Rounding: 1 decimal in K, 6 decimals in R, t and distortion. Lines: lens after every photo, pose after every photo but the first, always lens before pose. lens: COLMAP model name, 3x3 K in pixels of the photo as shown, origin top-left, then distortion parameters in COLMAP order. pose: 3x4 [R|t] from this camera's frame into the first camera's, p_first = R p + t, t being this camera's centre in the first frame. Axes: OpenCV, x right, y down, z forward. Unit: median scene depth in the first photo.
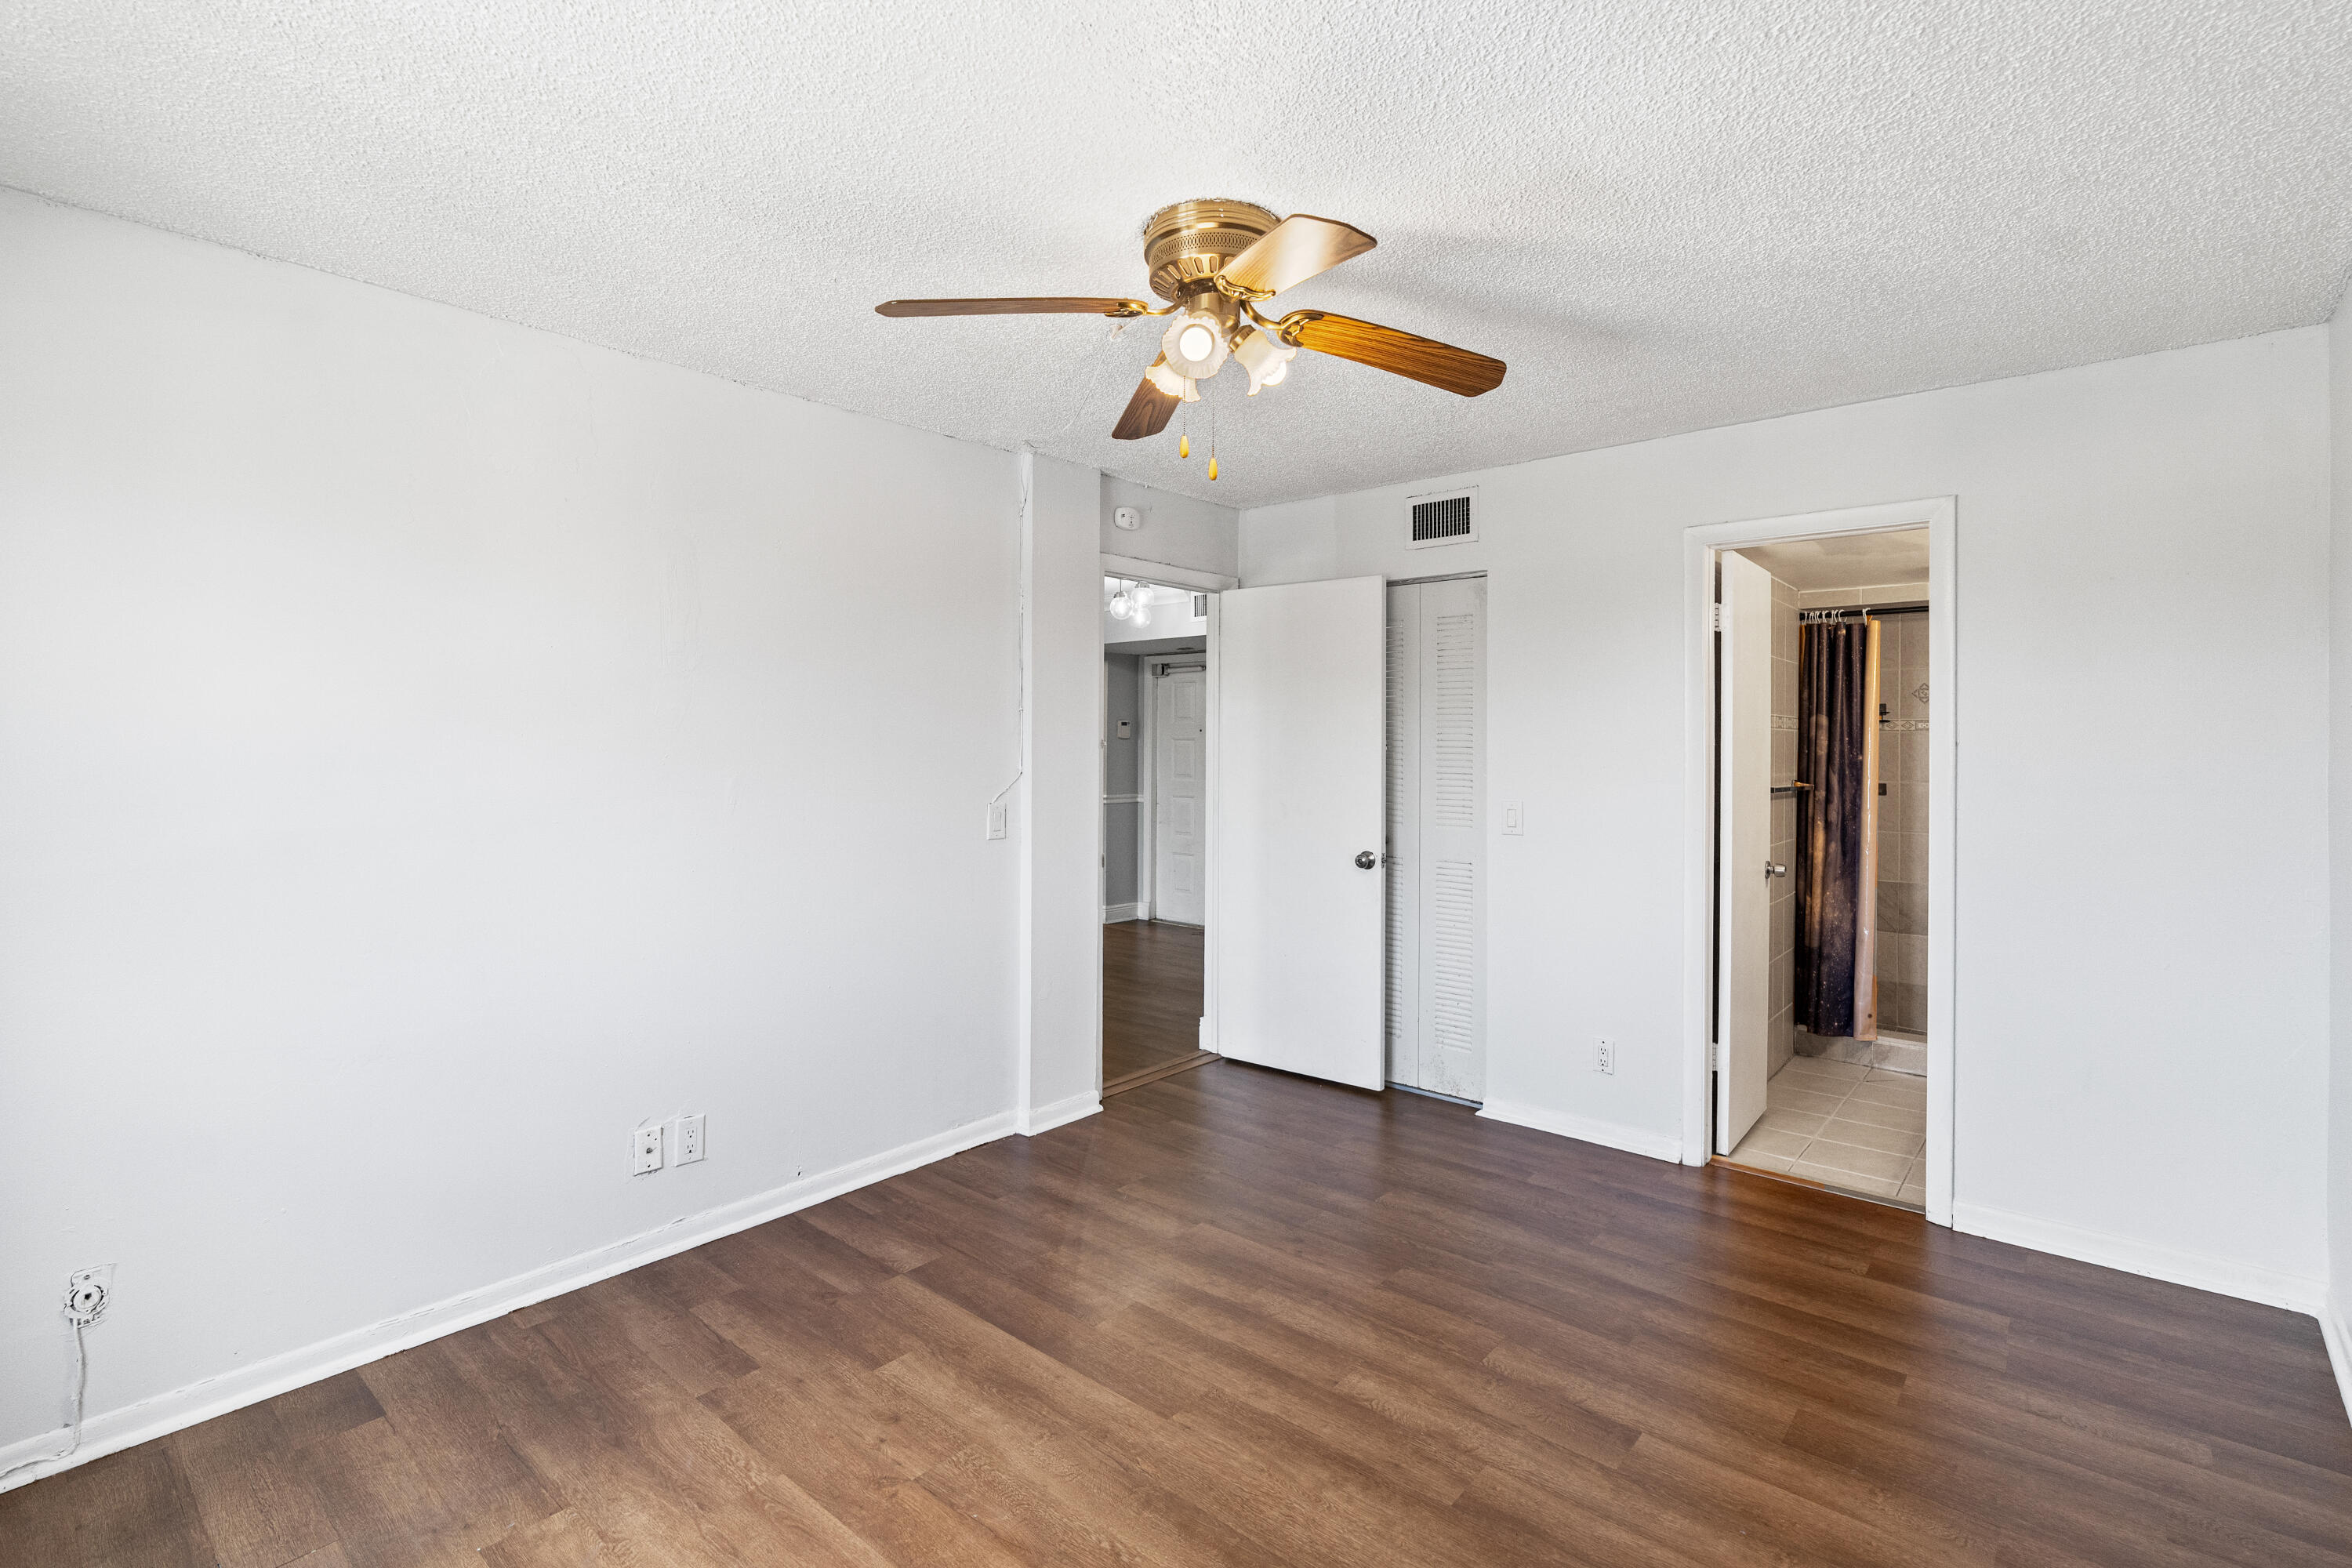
lens RADIAL K [[1073.4, 0, 1183.7], [0, 1073.4, 774.4], [0, 0, 1]] dist [0.000685, 0.000403]
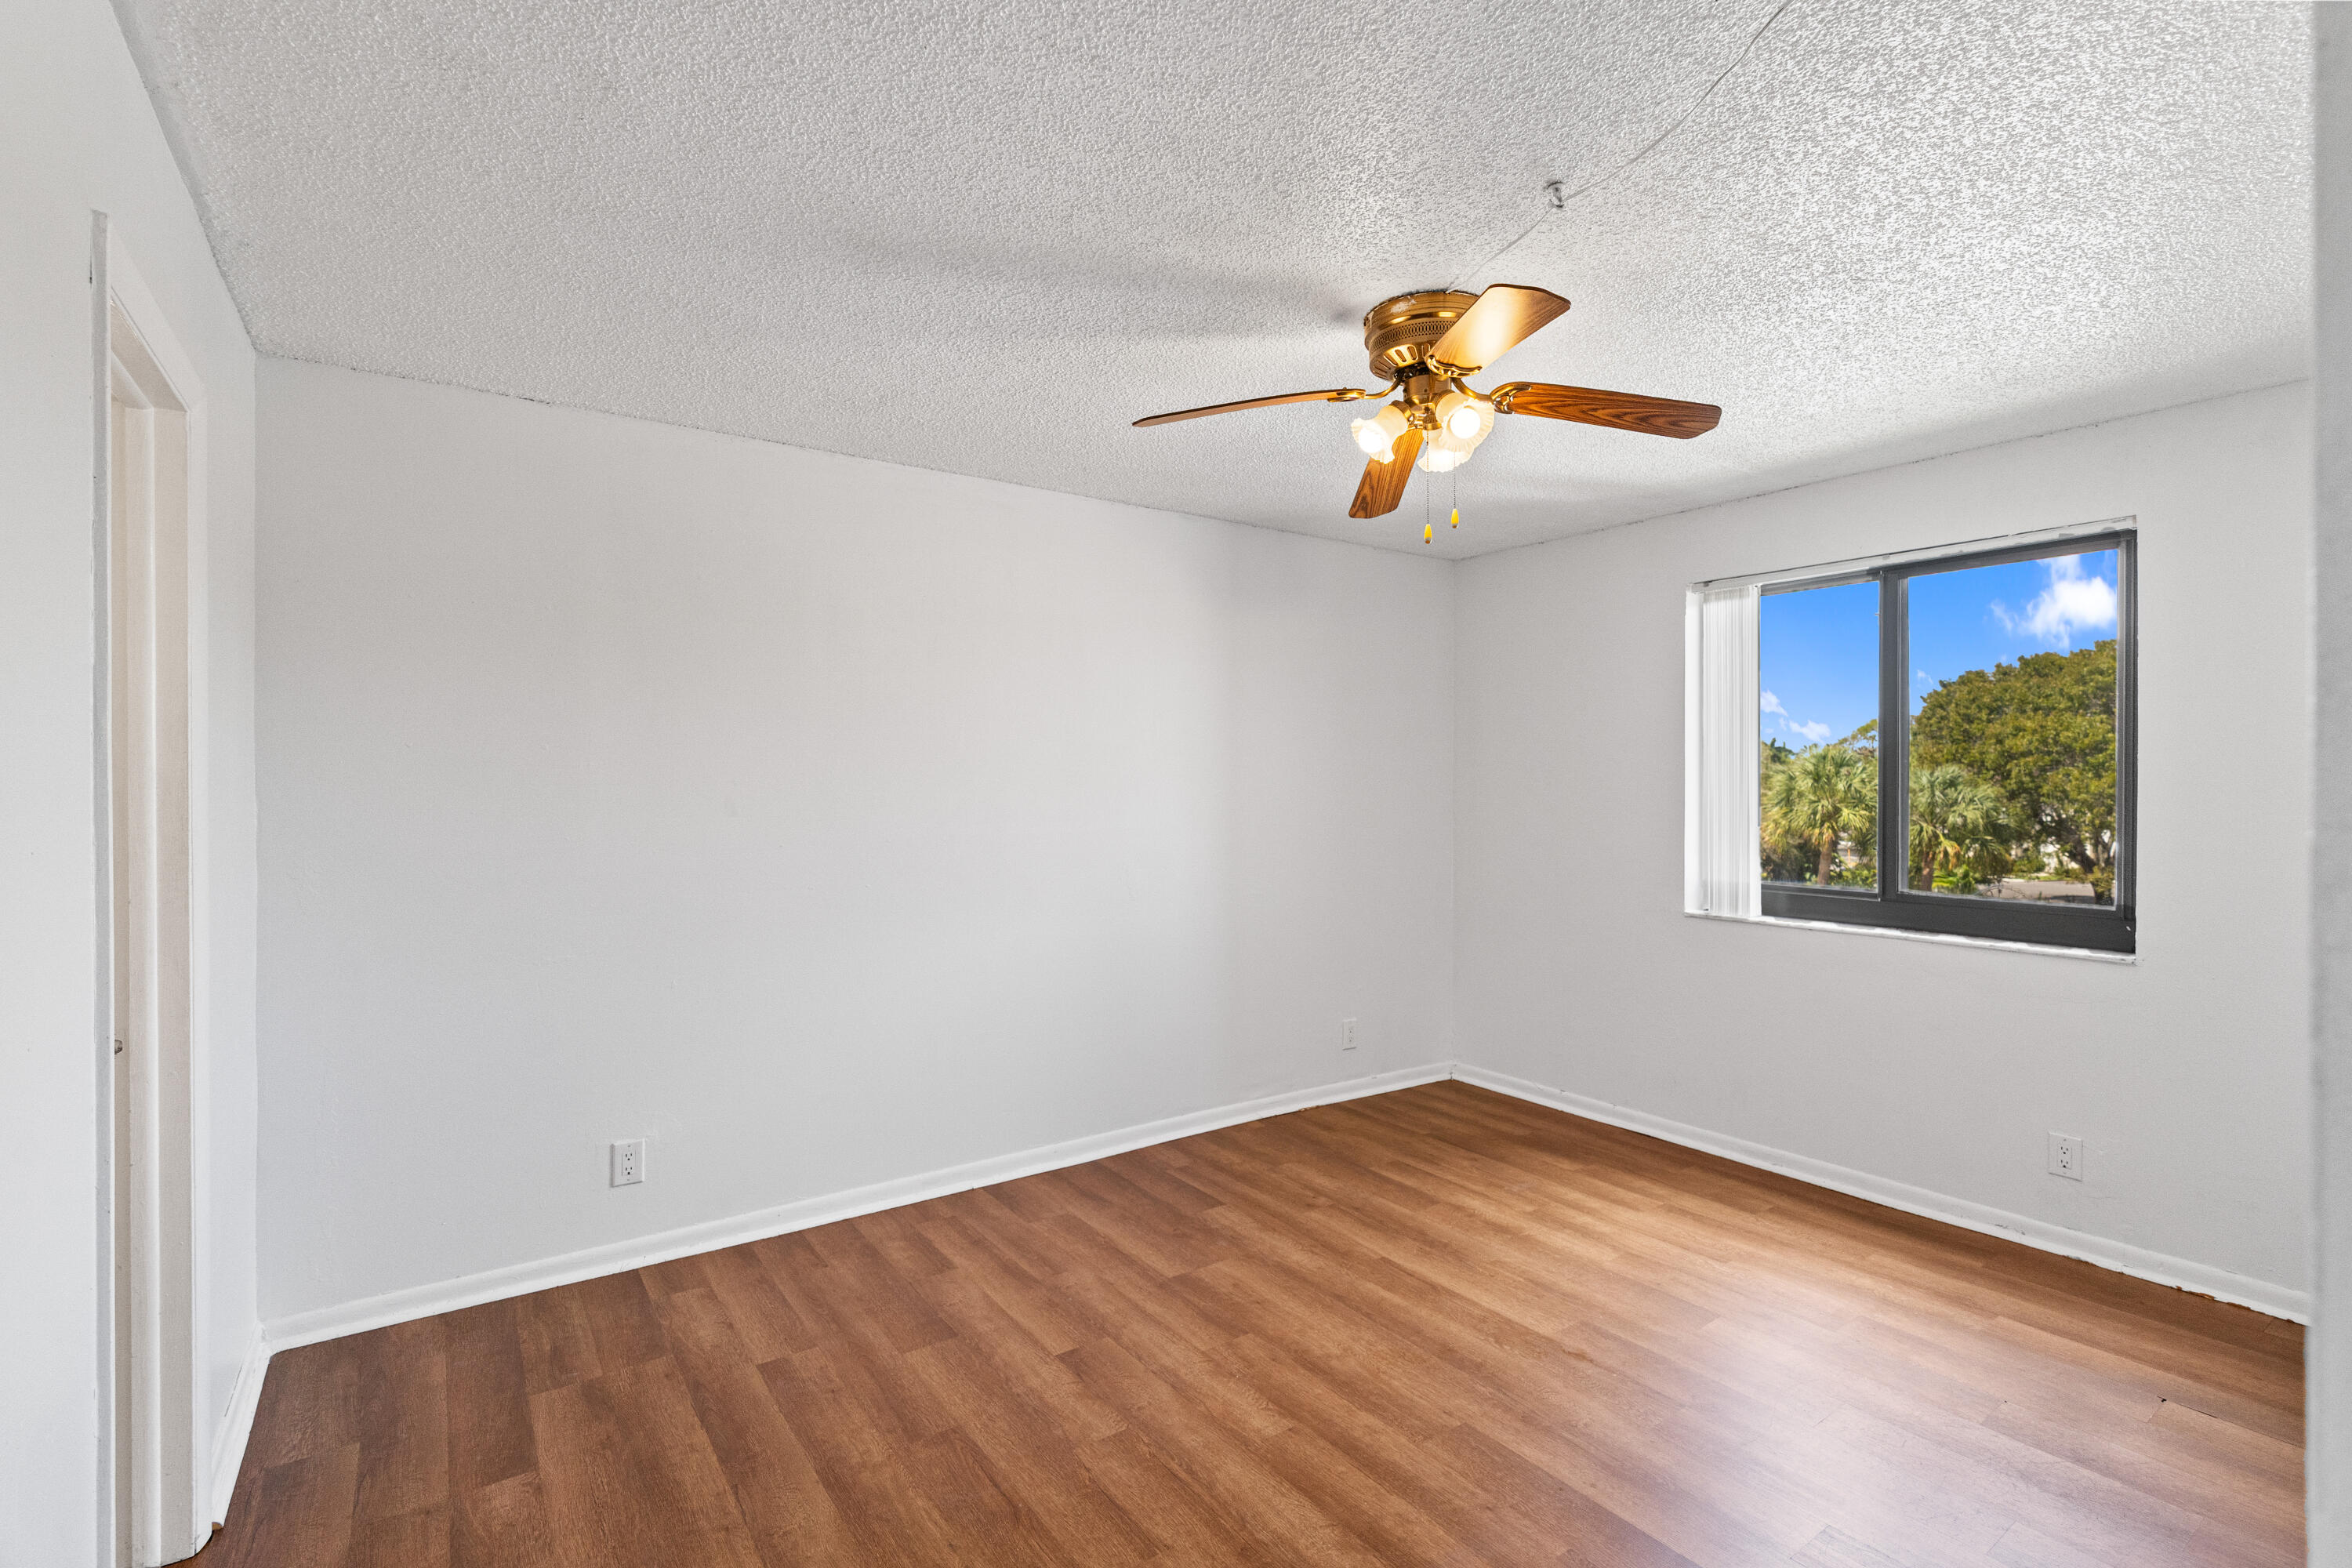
lens RADIAL K [[1073.4, 0, 1165.7], [0, 1073.4, 791.6], [0, 0, 1]] dist [0.000685, 0.000403]
pose [[-0.966057, -0.008430, 0.258192, 0.002080], [0.001104, 0.999324, 0.036757, -0.056037], [-0.258328, 0.035794, -0.965394, 1.914838]]
